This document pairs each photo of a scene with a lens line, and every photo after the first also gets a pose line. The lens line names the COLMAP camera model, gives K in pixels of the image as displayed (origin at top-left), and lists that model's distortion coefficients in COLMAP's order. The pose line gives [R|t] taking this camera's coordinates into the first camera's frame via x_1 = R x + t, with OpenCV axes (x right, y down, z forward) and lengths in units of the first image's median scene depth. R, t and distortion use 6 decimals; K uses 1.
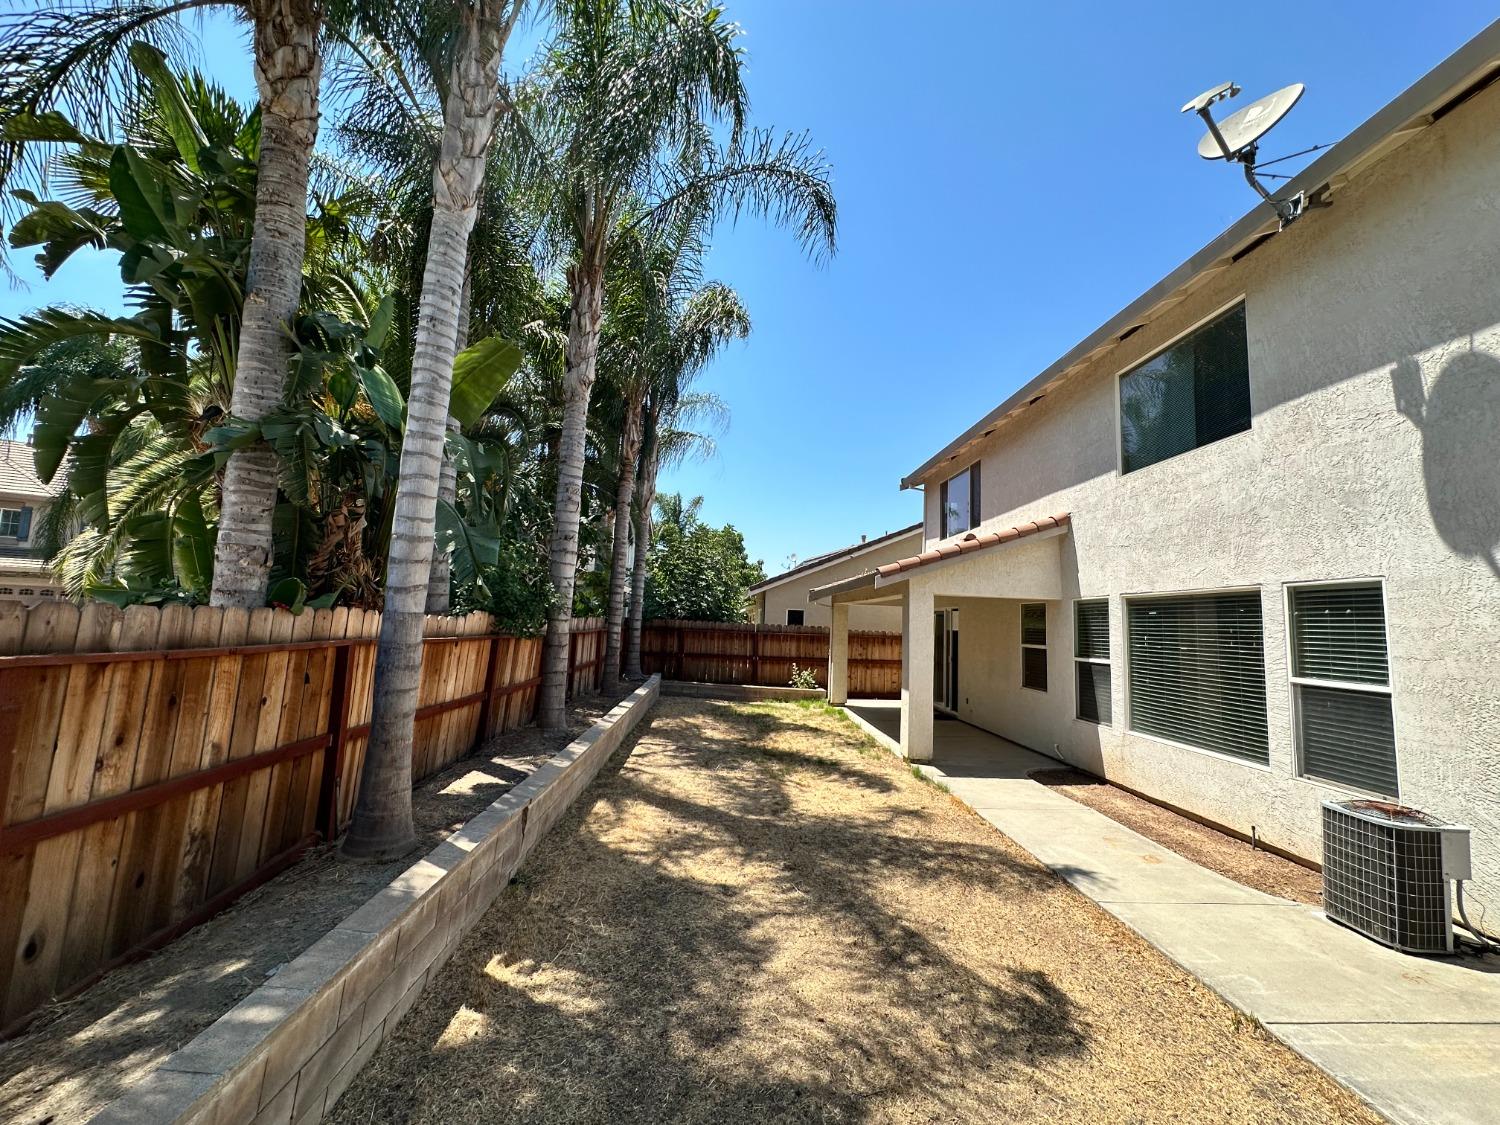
lens RADIAL K [[600.3, 0, 750.1], [0, 600.3, 559.1], [0, 0, 1]] dist [-0.002120, 0.000421]
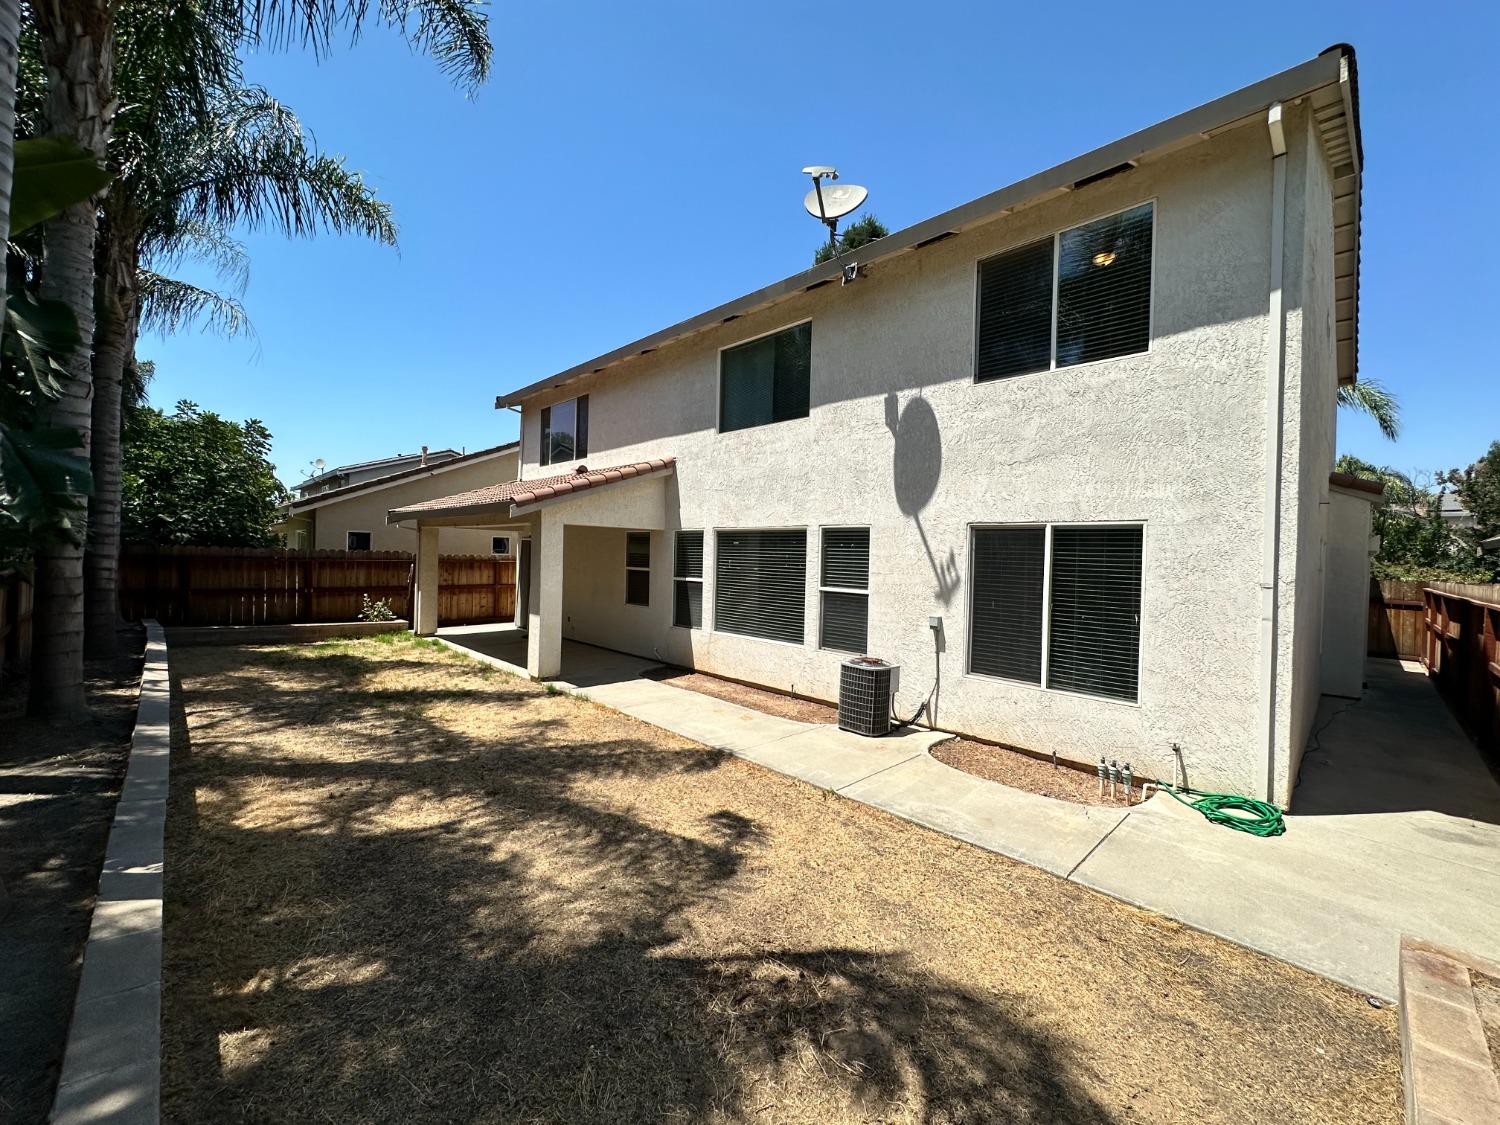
lens RADIAL K [[600.3, 0, 750.1], [0, 600.3, 559.1], [0, 0, 1]] dist [-0.002120, 0.000421]
pose [[0.749367, -0.023272, 0.661746, -0.232820], [-0.067508, 0.991489, 0.111316, -0.031024], [-0.658704, -0.128090, 0.741419, -0.015687]]
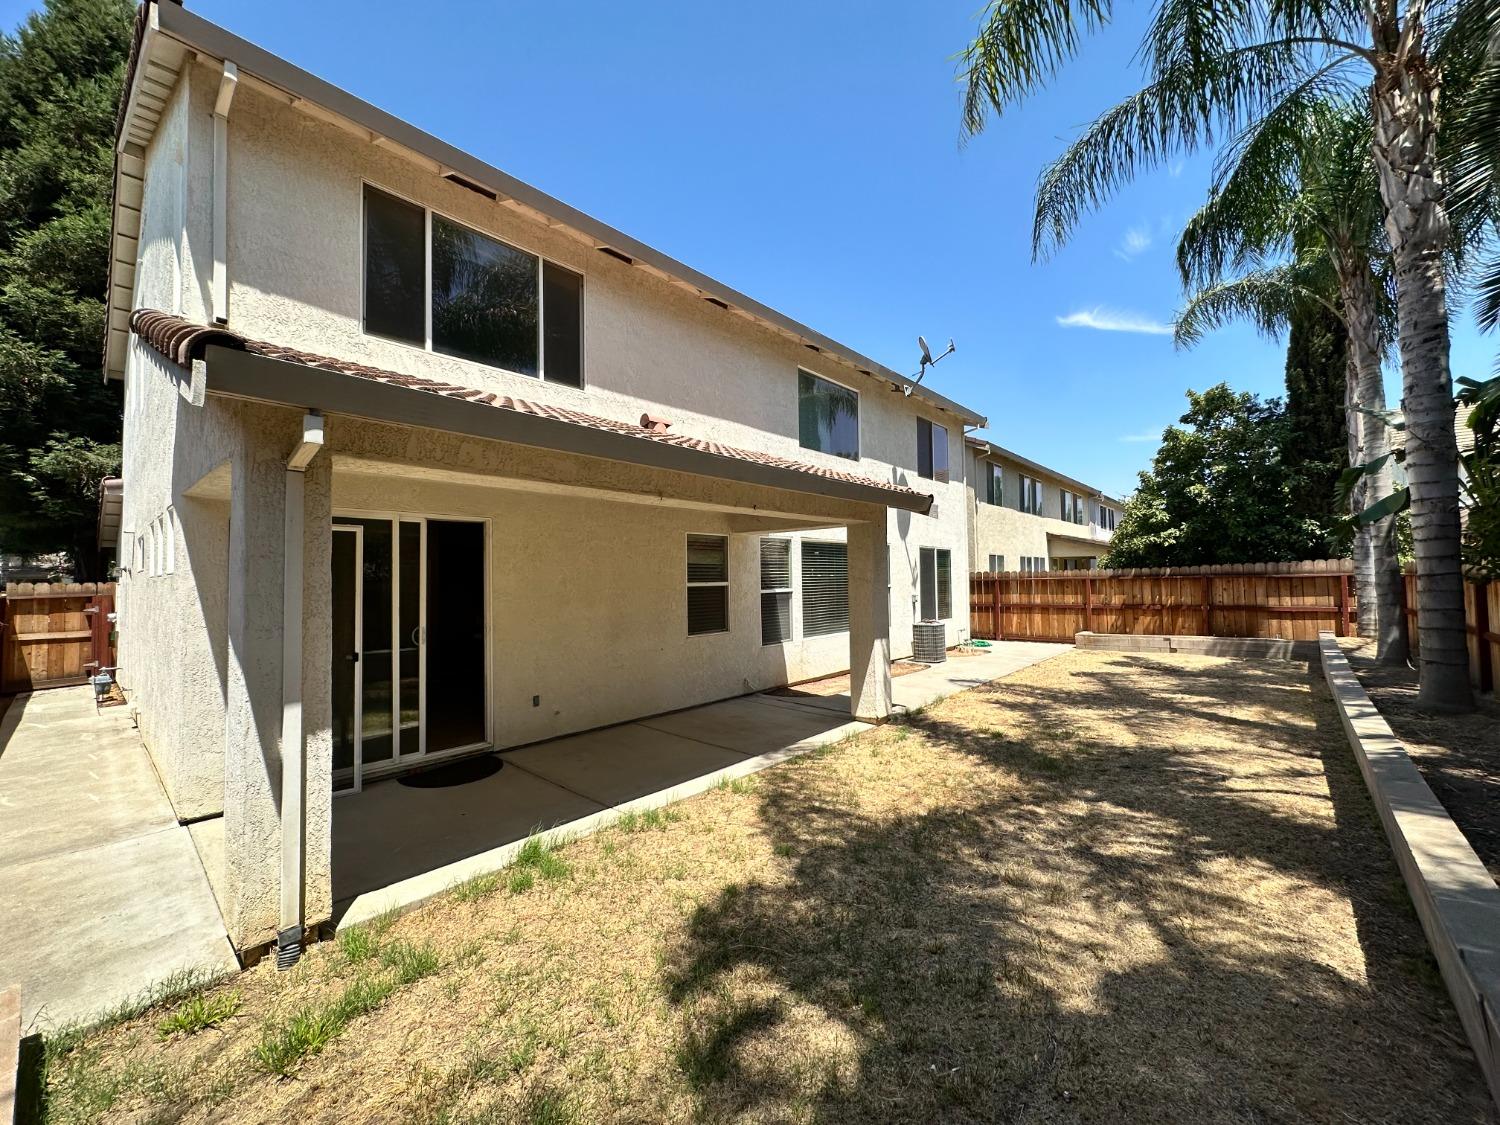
lens RADIAL K [[574.1, 0, 751.6], [0, 574.1, 556.5], [0, 0, 1]] dist [-0.025444, 0.000090]
pose [[-0.698439, -0.007644, 0.715629, -0.272094], [-0.092834, 0.992462, -0.080003, 0.280083], [-0.709623, -0.122312, -0.693884, 2.589247]]
